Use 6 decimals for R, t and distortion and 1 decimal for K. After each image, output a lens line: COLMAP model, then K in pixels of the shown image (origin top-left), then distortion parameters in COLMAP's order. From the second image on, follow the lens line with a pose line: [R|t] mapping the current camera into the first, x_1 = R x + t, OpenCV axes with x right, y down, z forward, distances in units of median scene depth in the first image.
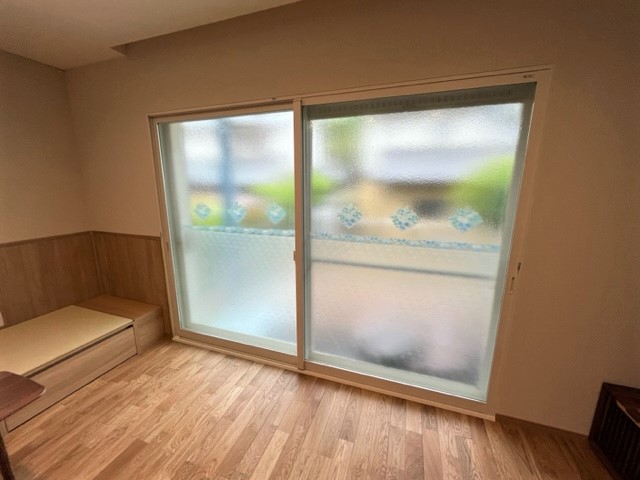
lens RADIAL K [[257.8, 0, 318.7], [0, 257.8, 239.6], [0, 0, 1]] dist [-0.002532, -0.000511]
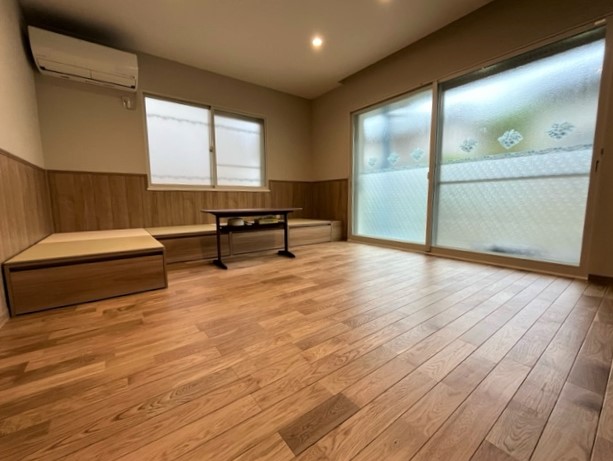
lens RADIAL K [[257.9, 0, 305.8], [0, 257.9, 230.8], [0, 0, 1]] dist [-0.002295, -0.000687]
pose [[0.832072, 0.055579, -0.551876, 0.179151], [-0.103302, 0.993087, -0.055738, 0.575738], [0.544963, 0.103388, 0.832062, -0.731212]]
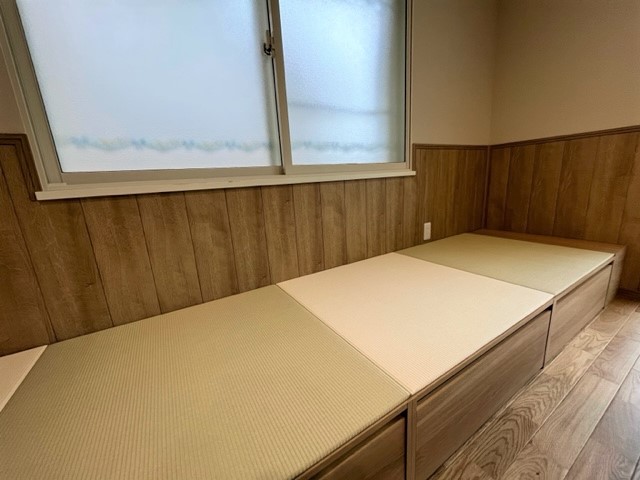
lens RADIAL K [[257.8, 0, 318.7], [0, 257.8, 239.6], [0, 0, 1]] dist [-0.002532, -0.000511]
pose [[0.770151, 0.092651, -0.631097, -1.019999], [-0.067480, 0.995677, 0.063827, 0.328521], [0.634282, -0.006570, 0.773074, 0.051530]]
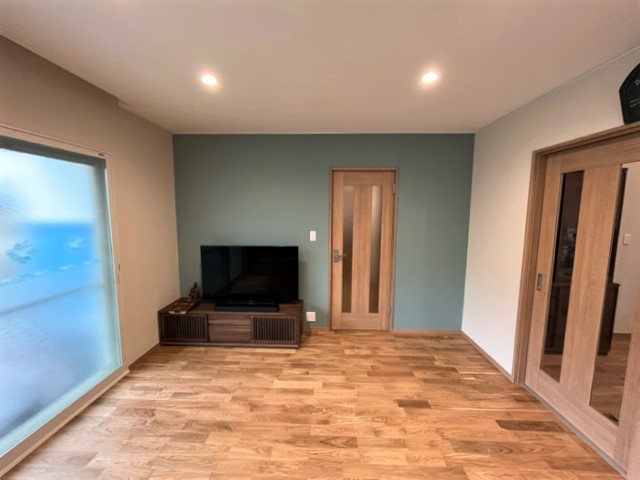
lens RADIAL K [[257.8, 0, 318.7], [0, 257.8, 239.6], [0, 0, 1]] dist [-0.002532, -0.000511]
pose [[-0.298891, -0.110396, 0.947880, -0.842079], [0.187642, 0.967096, 0.171802, -0.077981], [-0.935657, 0.229212, -0.268342, 0.163348]]
